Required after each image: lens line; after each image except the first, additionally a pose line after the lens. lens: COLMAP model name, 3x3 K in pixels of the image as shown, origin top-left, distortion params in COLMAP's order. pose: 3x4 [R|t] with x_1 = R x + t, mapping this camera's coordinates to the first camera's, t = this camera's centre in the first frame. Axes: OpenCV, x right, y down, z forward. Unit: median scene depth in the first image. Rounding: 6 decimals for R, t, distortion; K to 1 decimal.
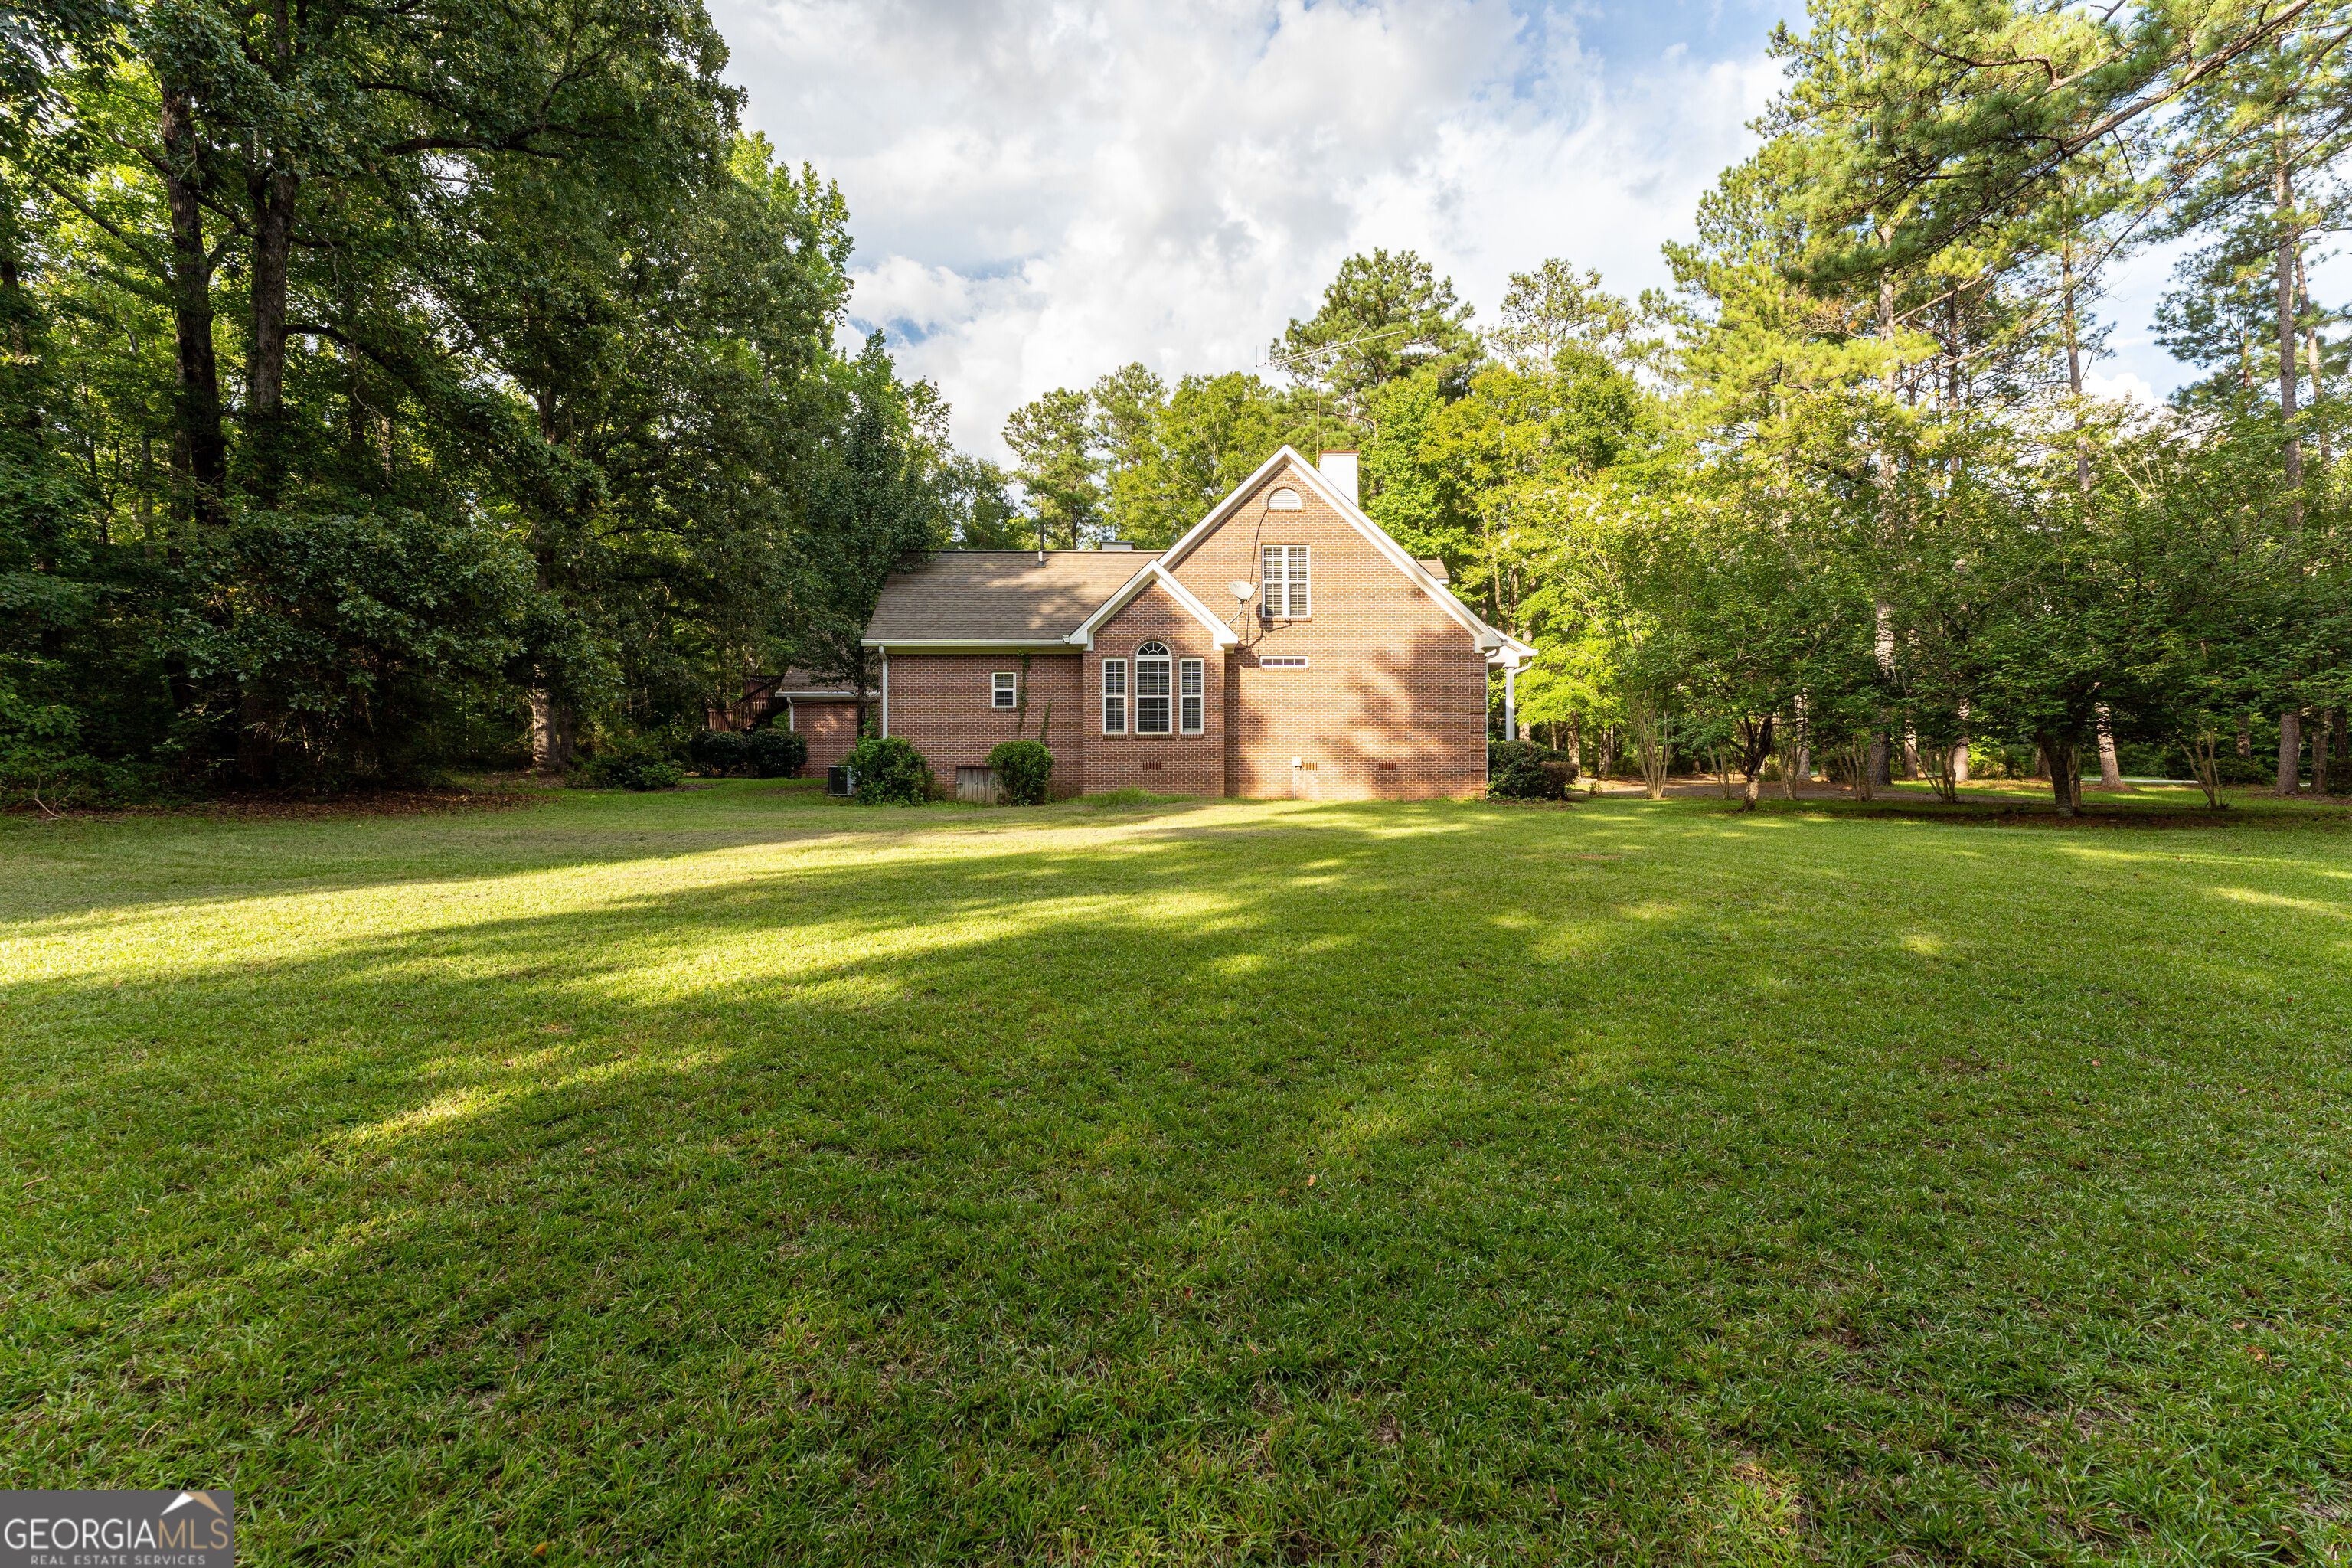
lens RADIAL K [[961.8, 0, 1168.6], [0, 961.8, 804.9], [0, 0, 1]] dist [0.000236, -0.001161]
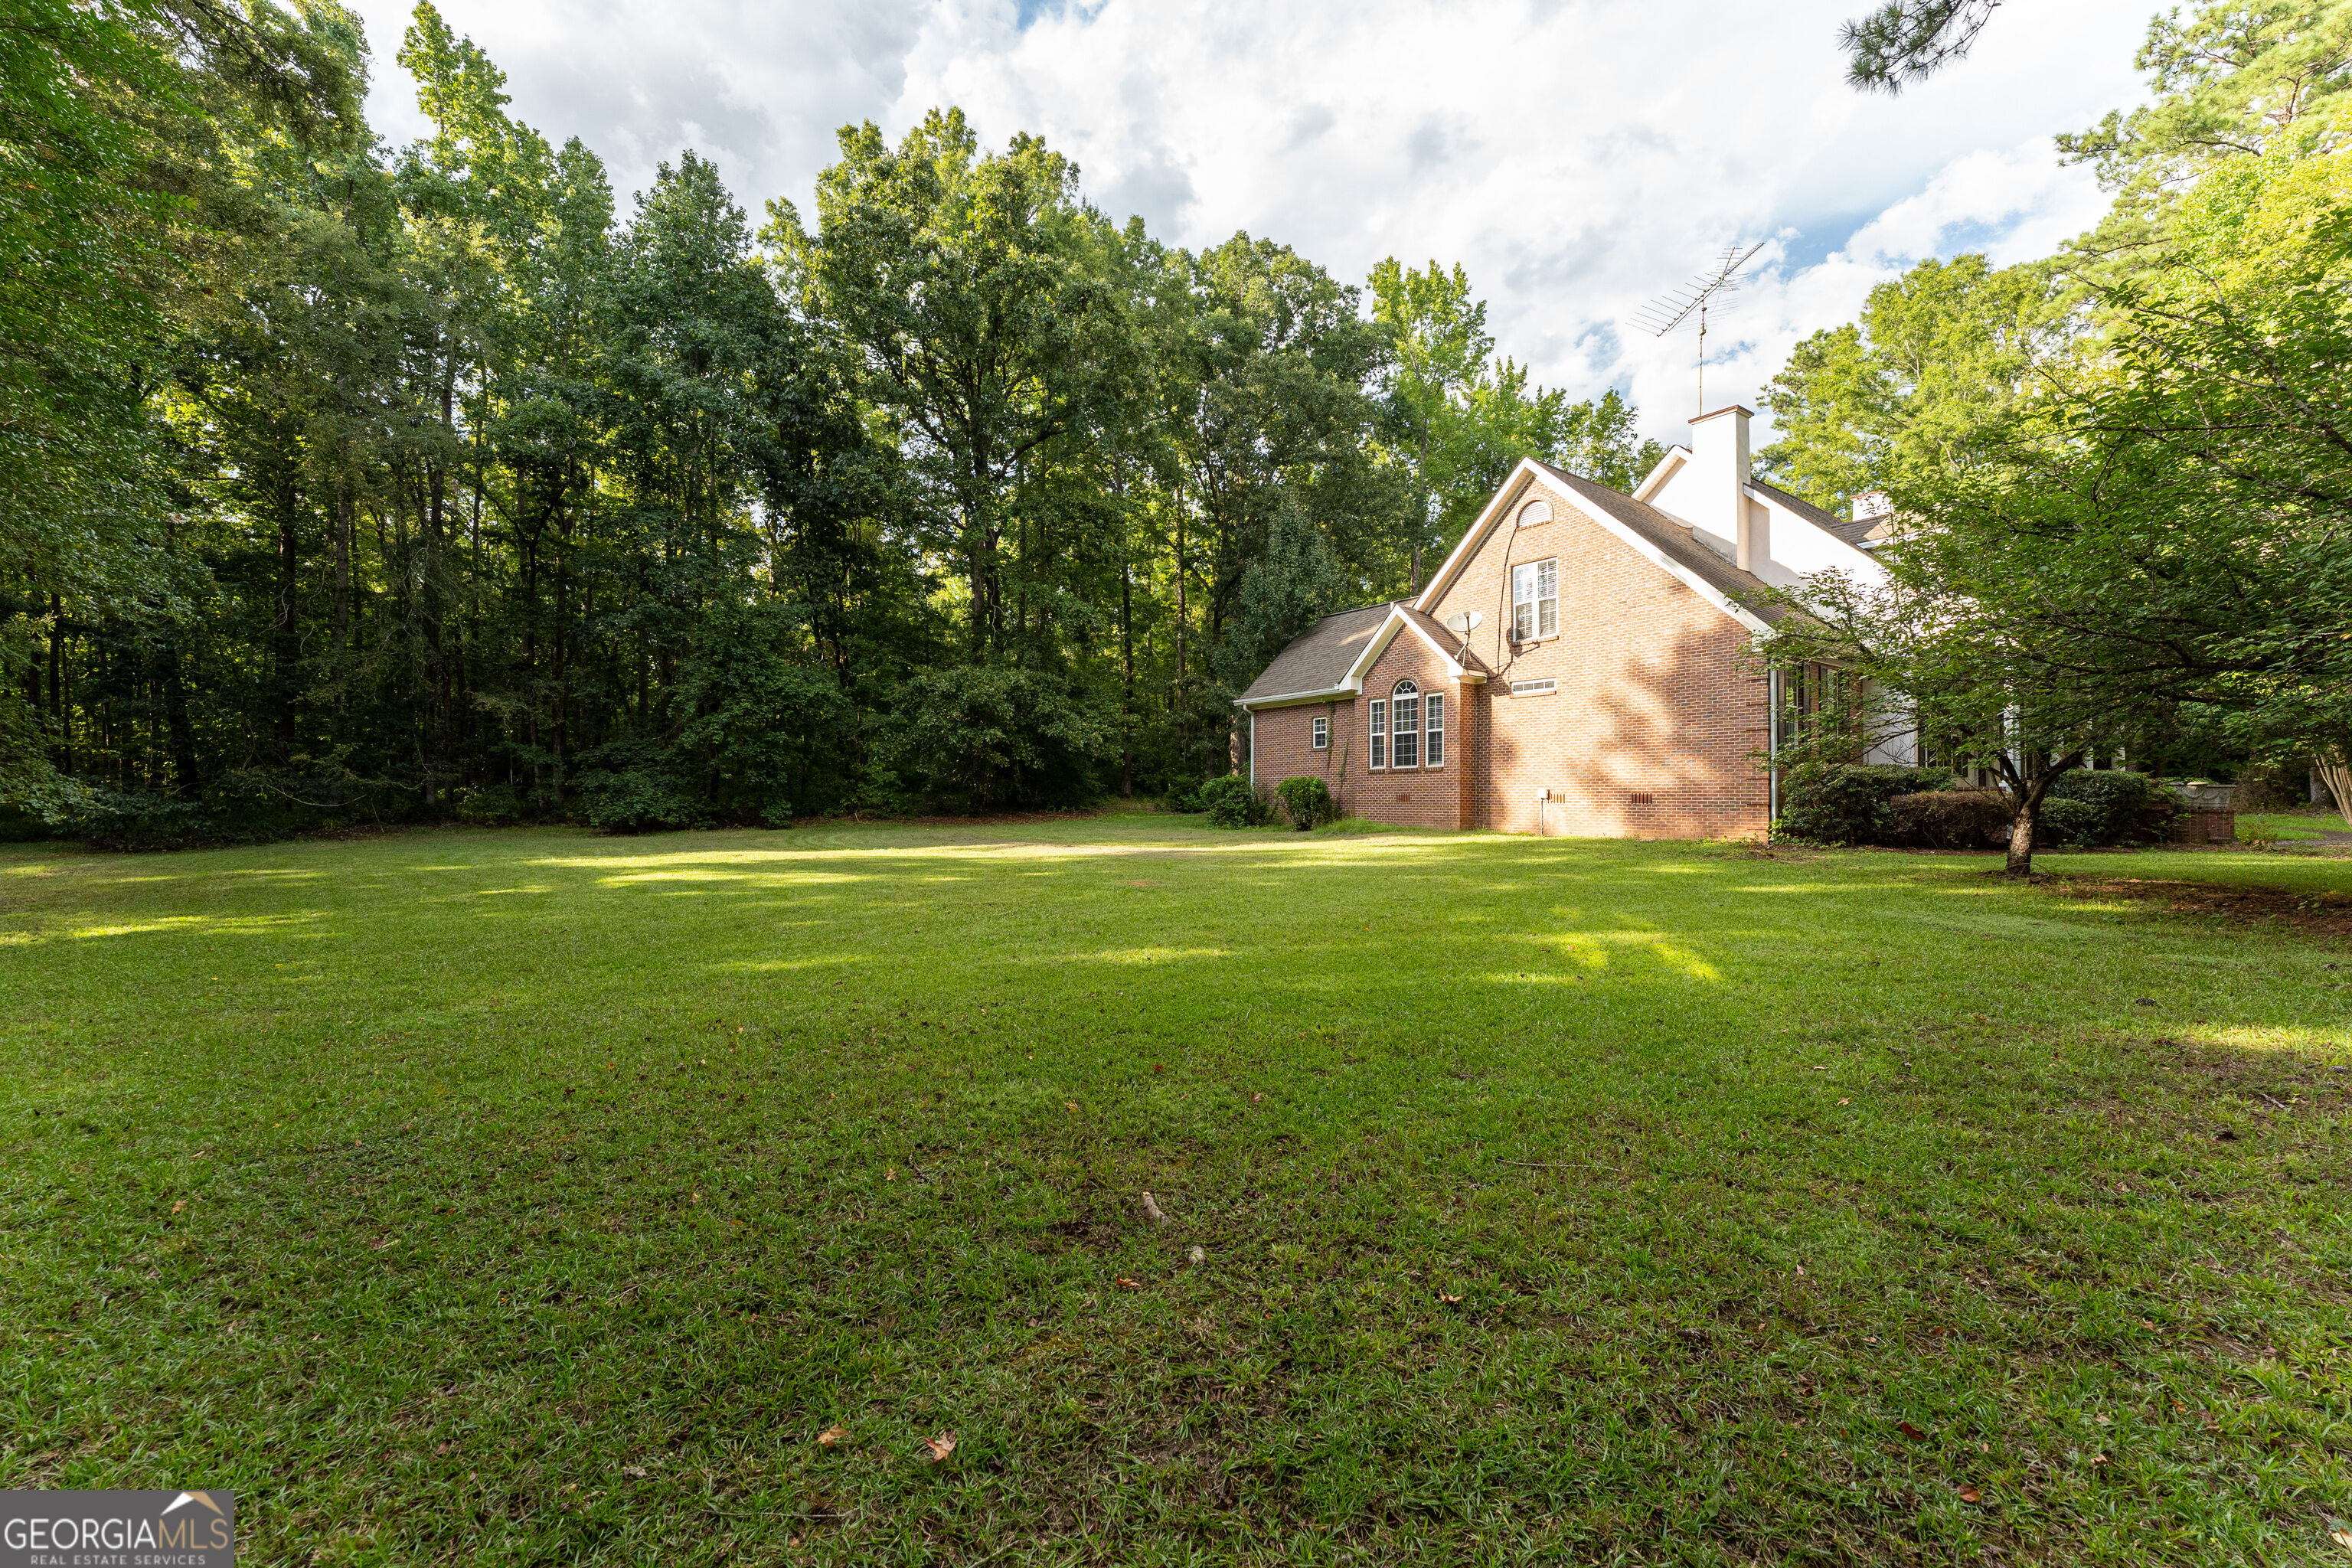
lens RADIAL K [[961.8, 0, 1197.0], [0, 961.8, 785.6], [0, 0, 1]] dist [0.000236, -0.001161]
pose [[0.602416, -0.011316, -0.798102, 0.673728], [-0.006122, 0.999805, -0.018797, -0.031910], [0.798159, 0.016210, 0.602229, 0.174664]]
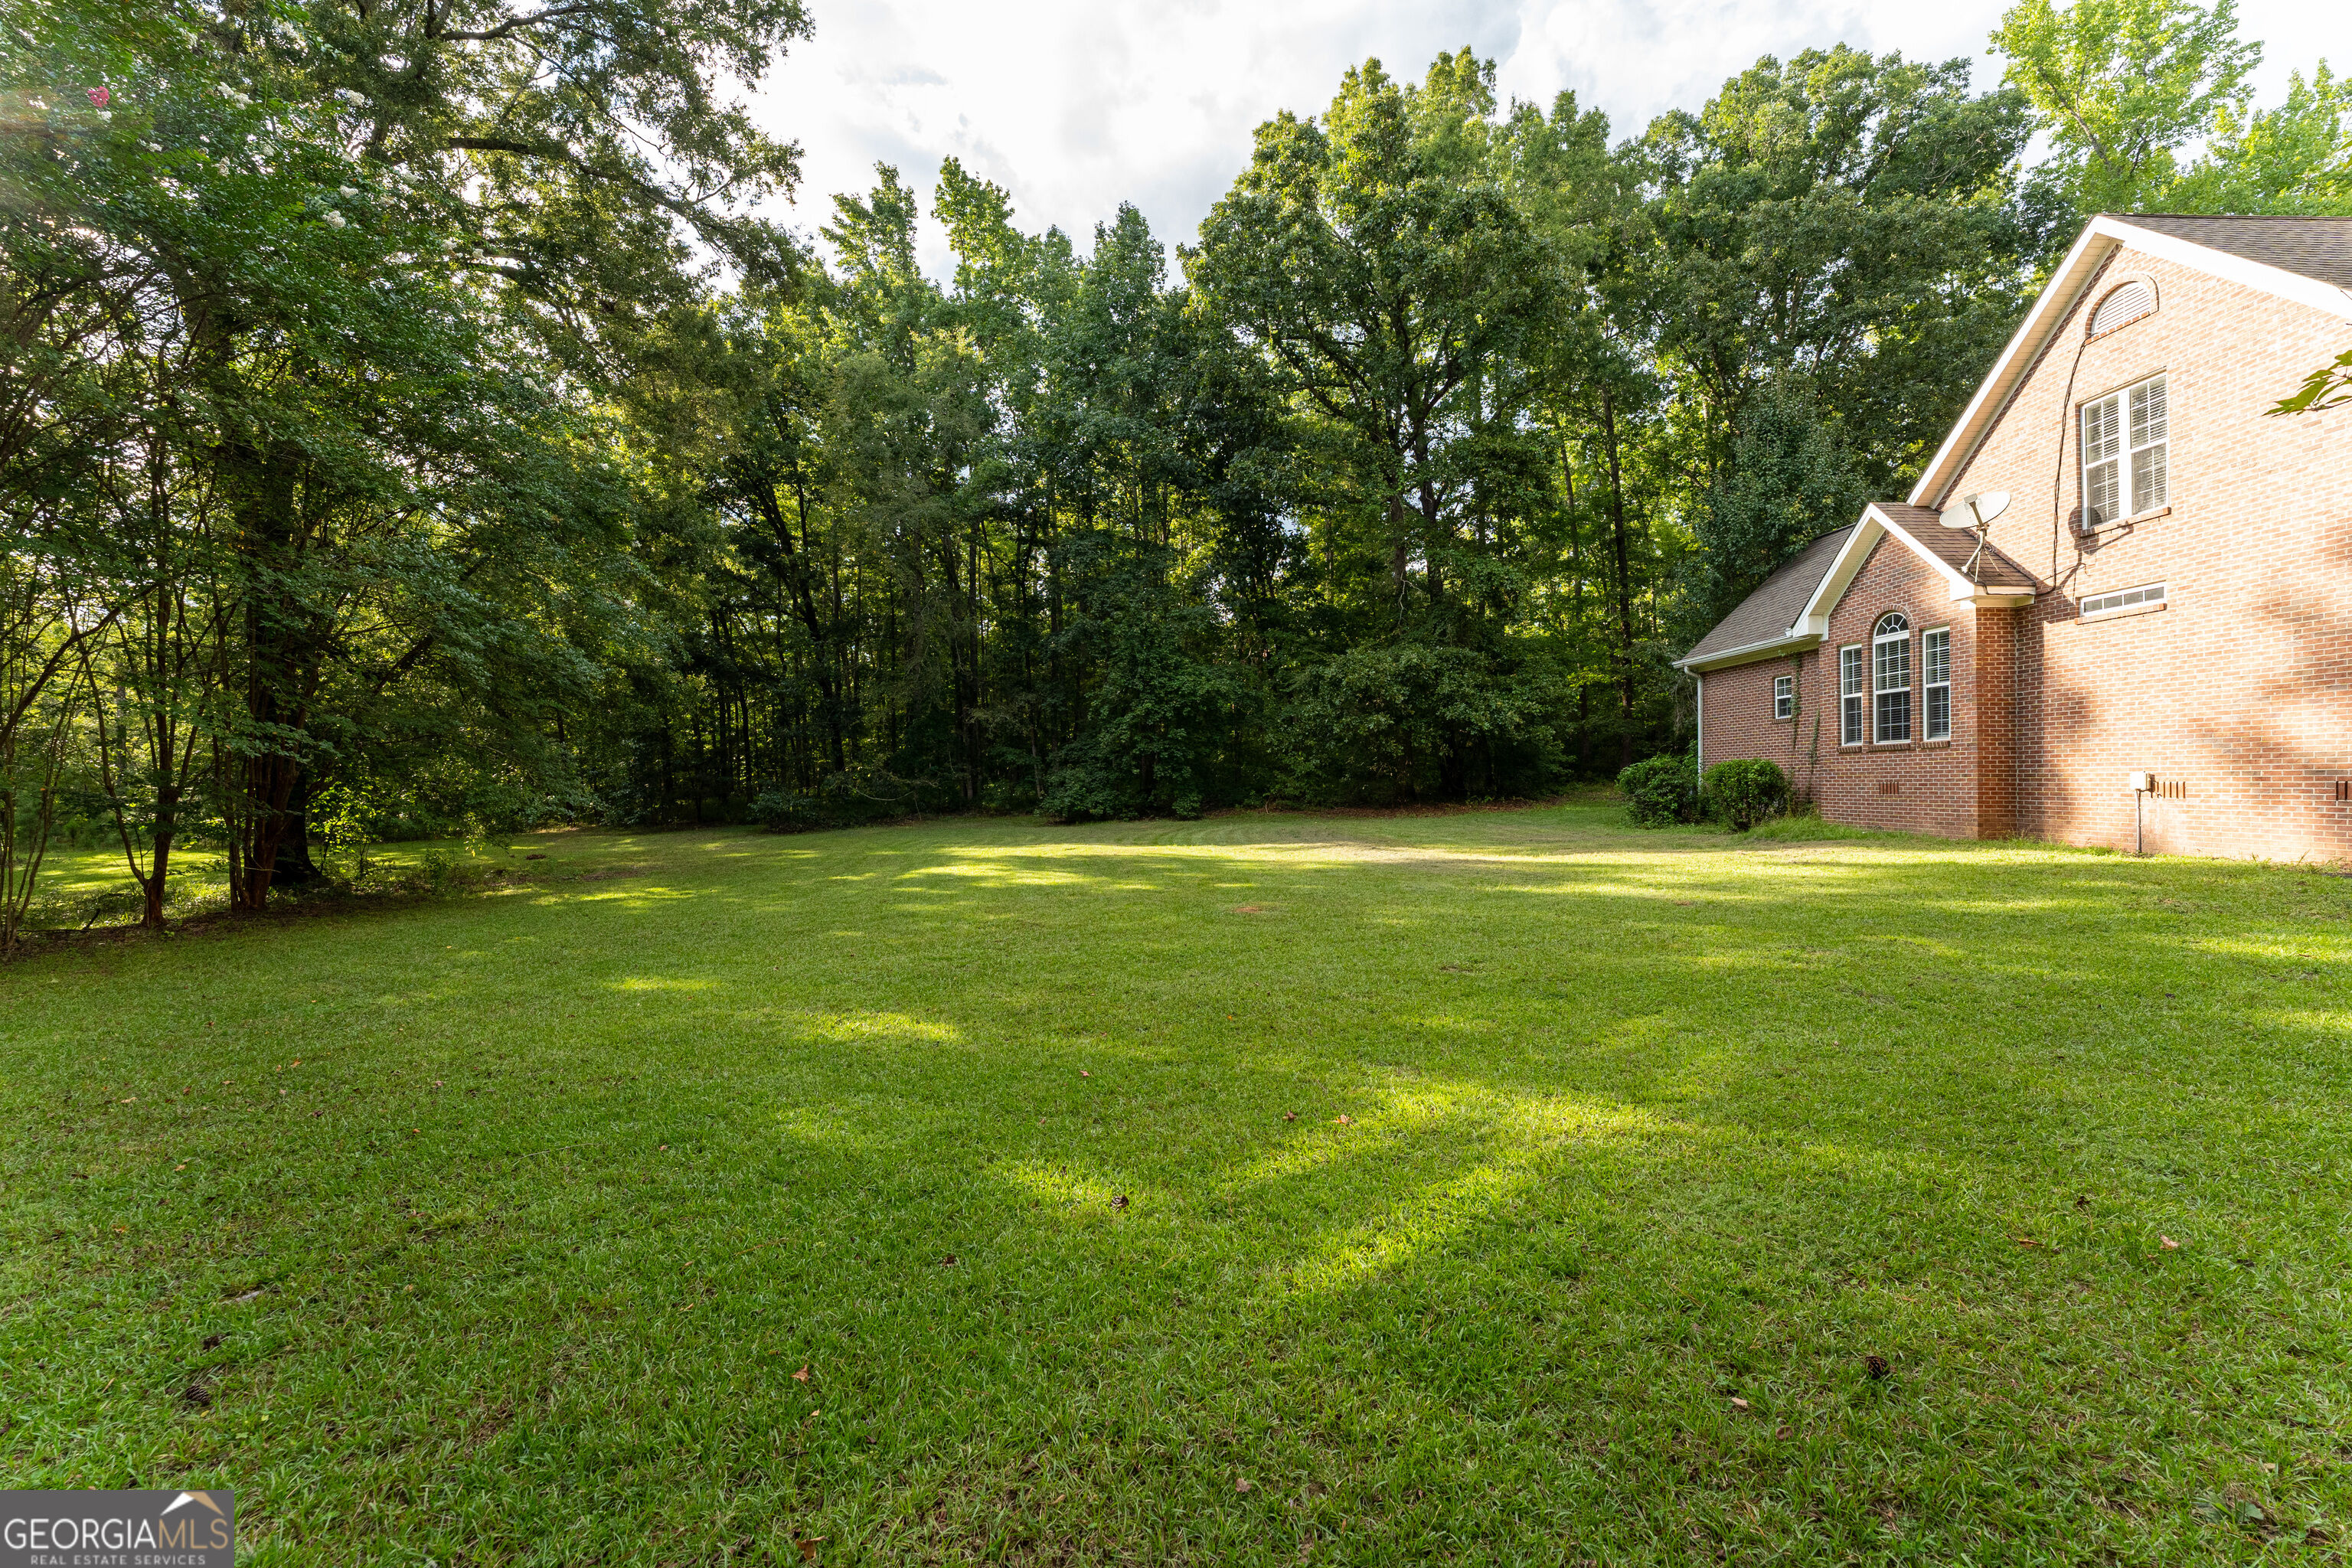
lens RADIAL K [[961.8, 0, 1176.3], [0, 961.8, 780.0], [0, 0, 1]] dist [0.000236, -0.001161]
pose [[0.028898, -0.006026, -0.999564, 0.662531], [0.004611, 0.999972, -0.005896, -0.043632], [0.999572, -0.004438, 0.028925, 0.438185]]
